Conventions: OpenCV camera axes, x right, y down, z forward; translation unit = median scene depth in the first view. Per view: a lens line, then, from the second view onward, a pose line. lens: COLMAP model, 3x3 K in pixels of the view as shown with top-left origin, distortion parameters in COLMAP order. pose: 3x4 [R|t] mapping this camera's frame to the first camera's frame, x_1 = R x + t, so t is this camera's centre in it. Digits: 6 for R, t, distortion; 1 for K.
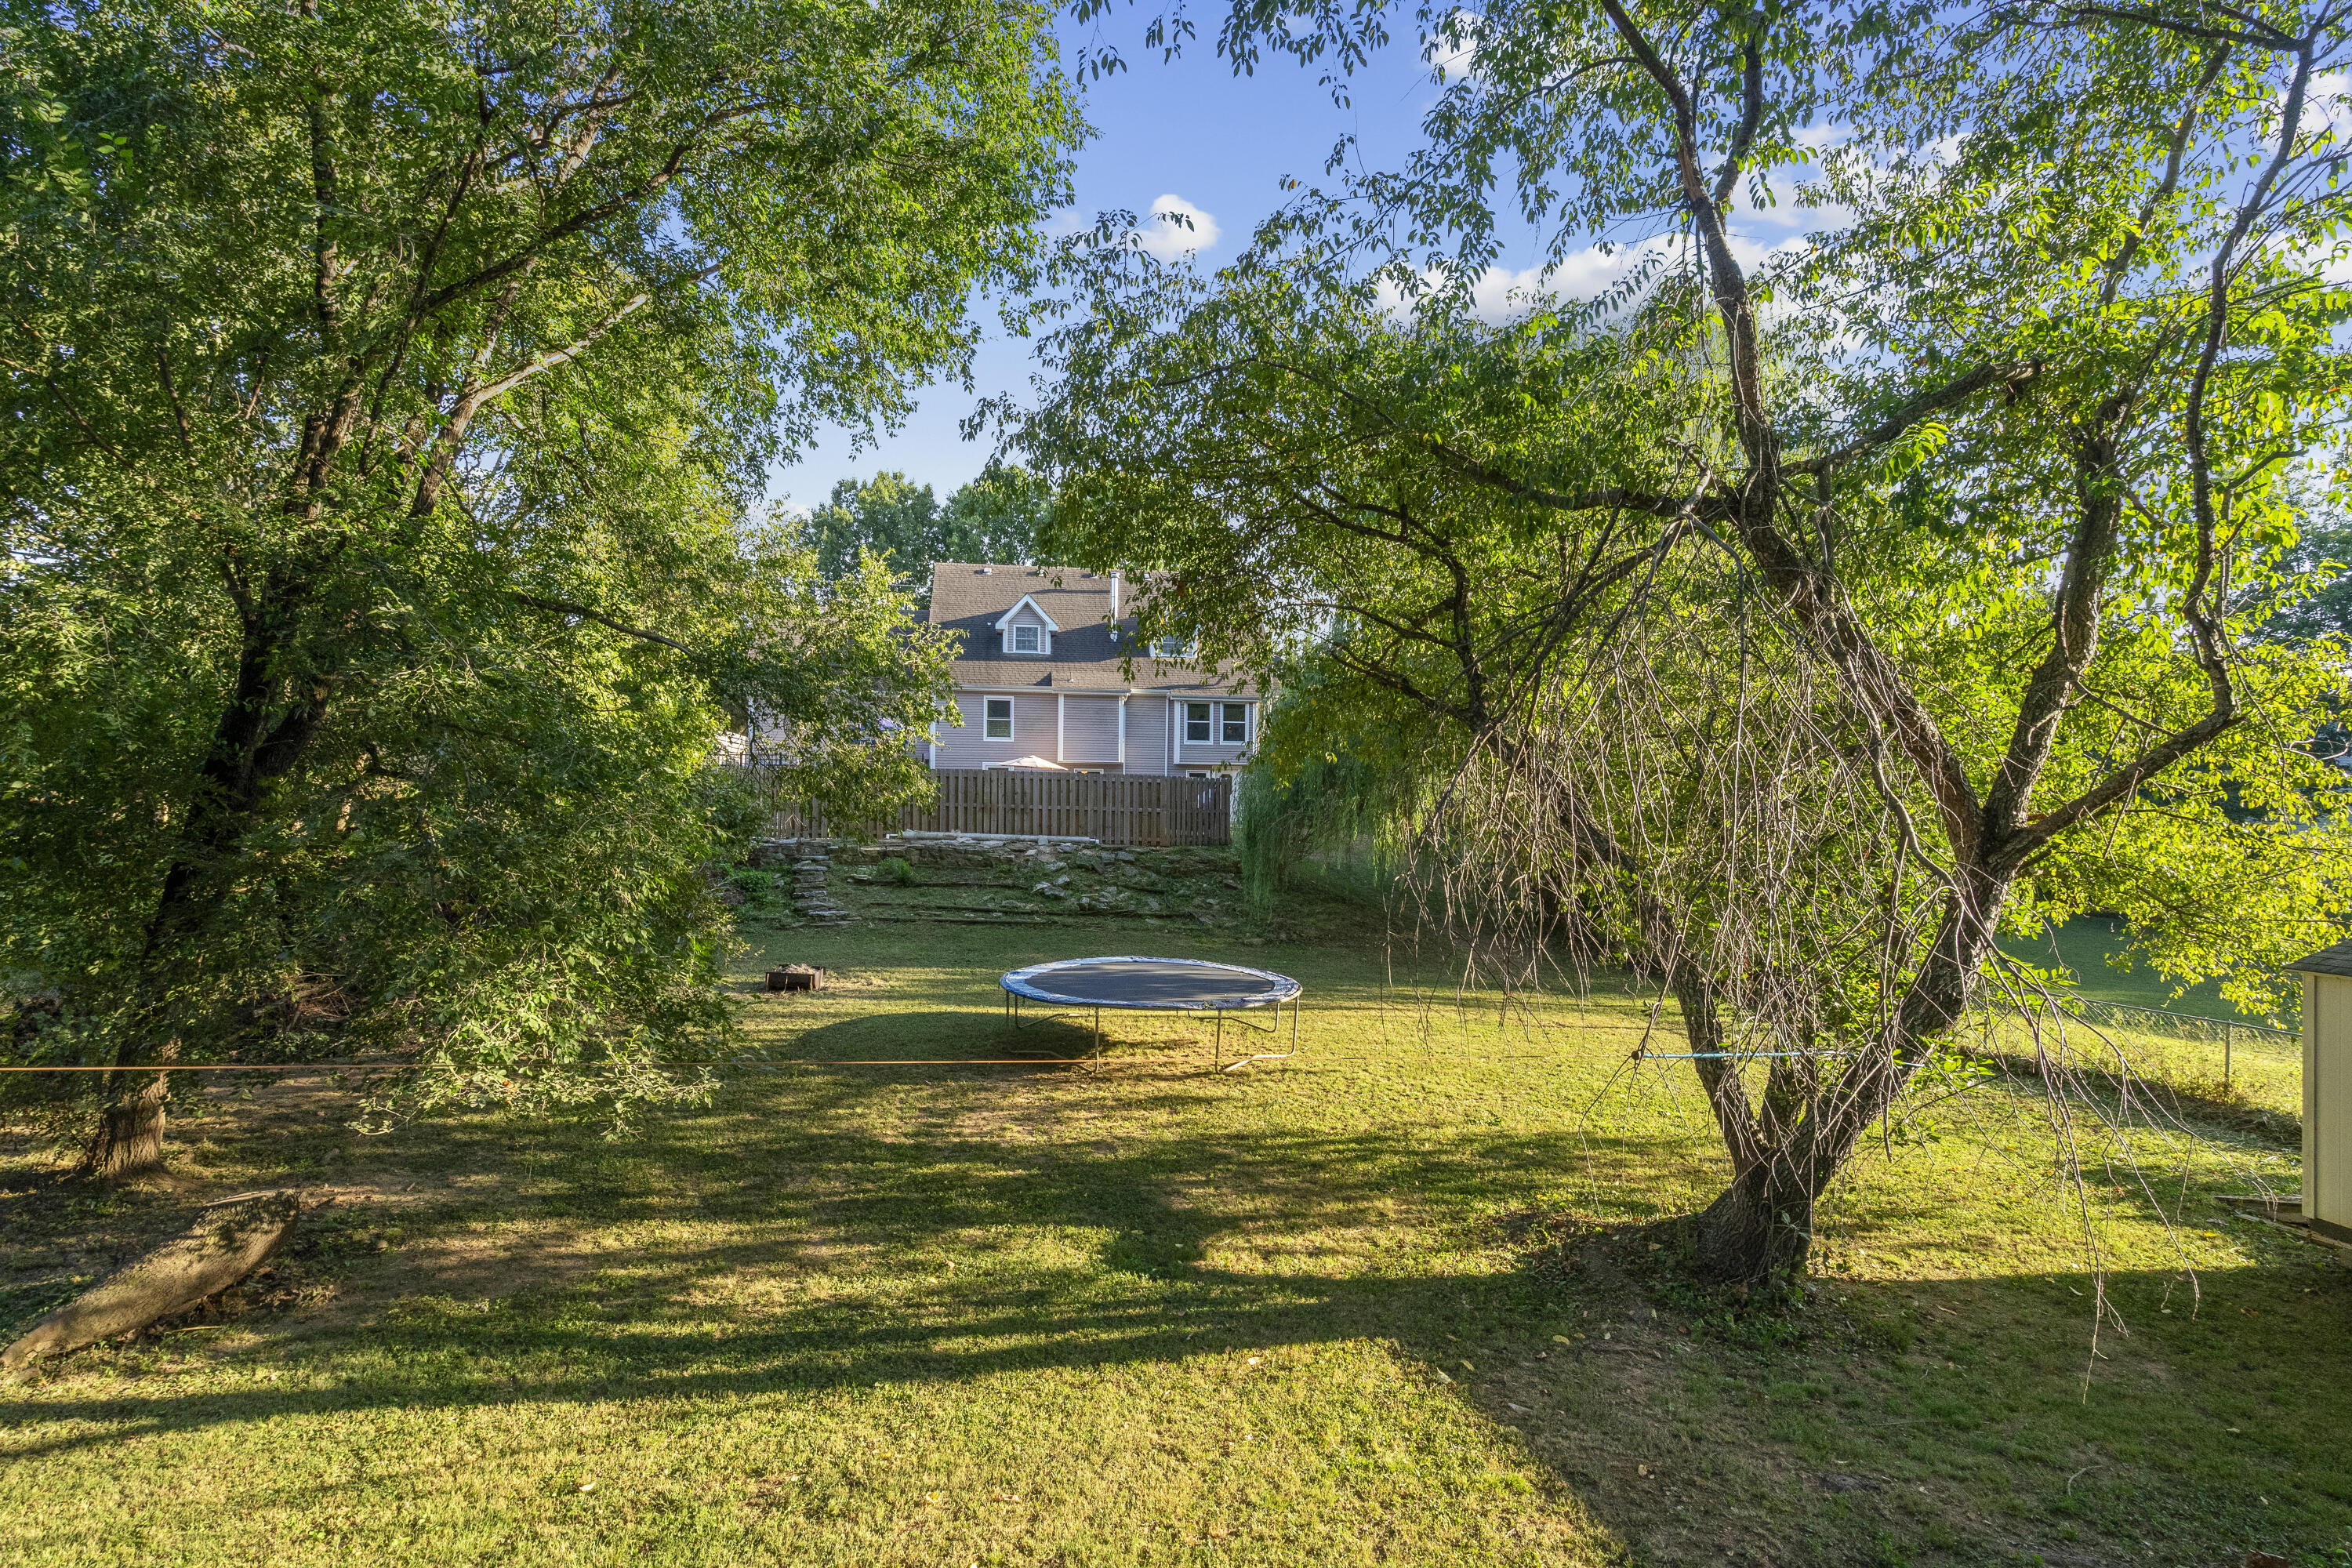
lens RADIAL K [[1063.1, 0, 1176.0], [0, 1063.1, 784.0], [0, 0, 1]] dist [0.001381, 0.000298]
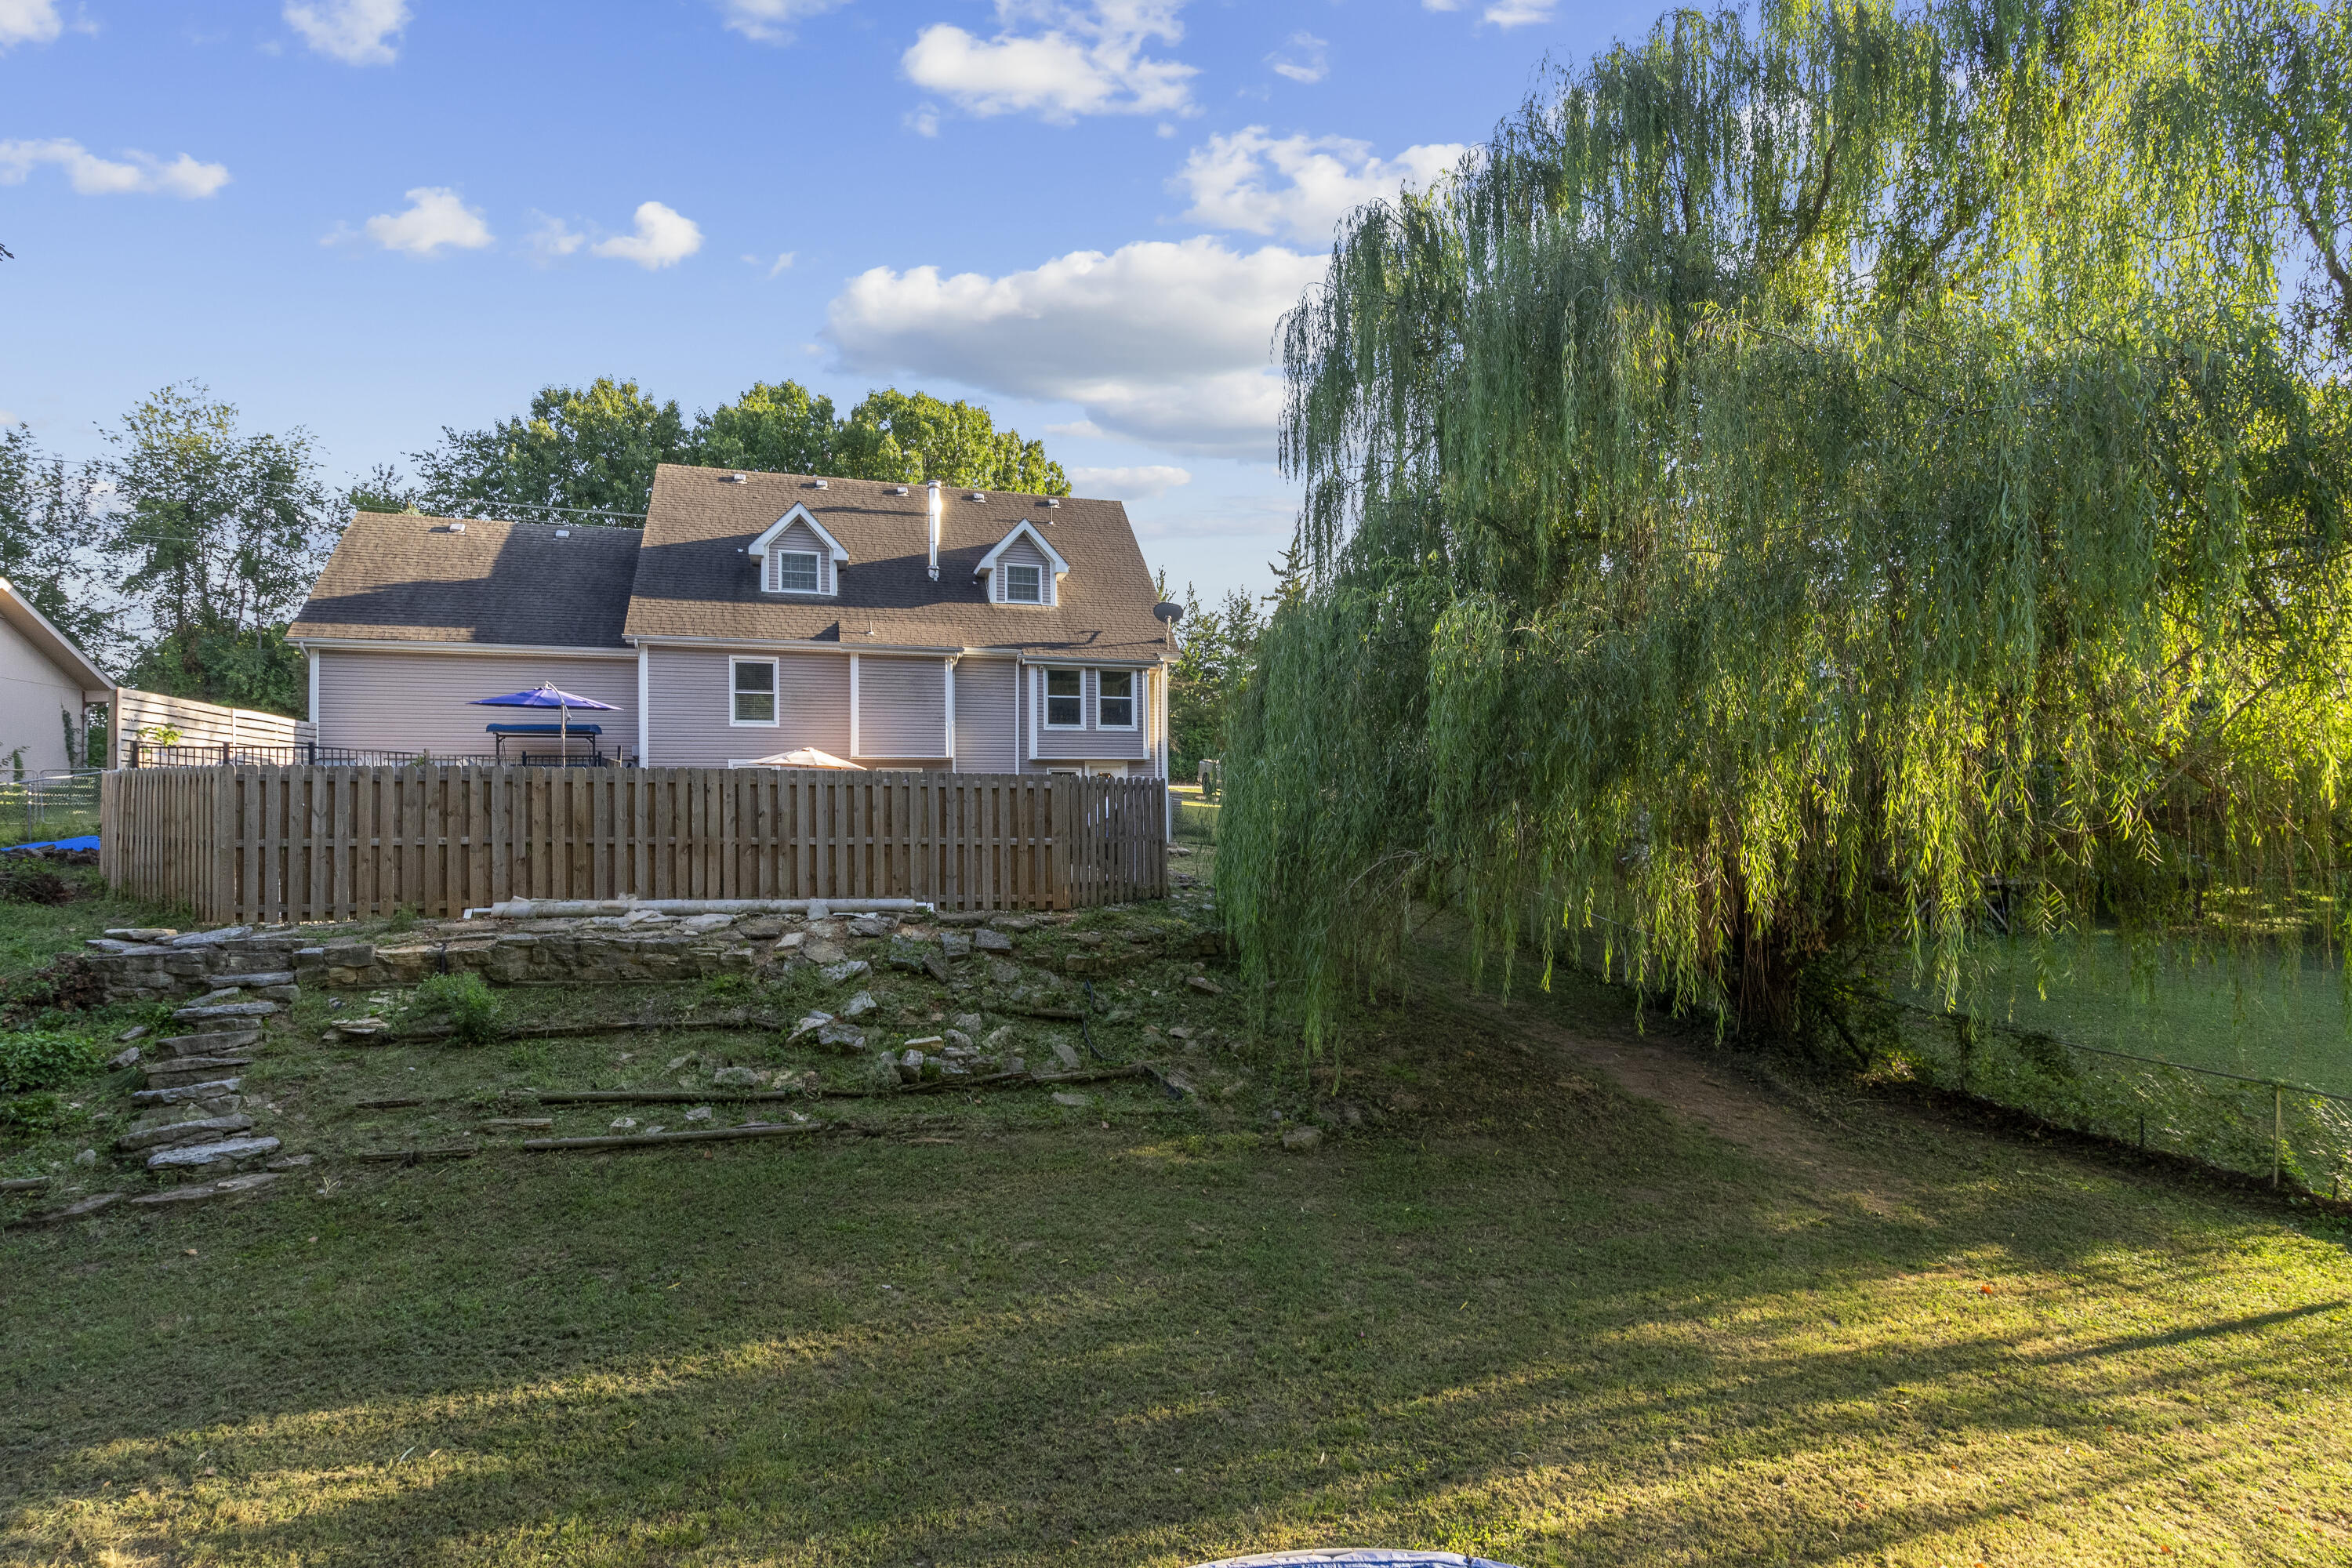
lens RADIAL K [[1063.1, 0, 1176.0], [0, 1063.1, 784.0], [0, 0, 1]] dist [0.001381, 0.000298]
pose [[0.983327, -0.015539, 0.181179, -0.033320], [0.015694, 0.999877, 0.000575, -0.001947], [-0.181166, 0.002278, 0.983450, 0.321053]]
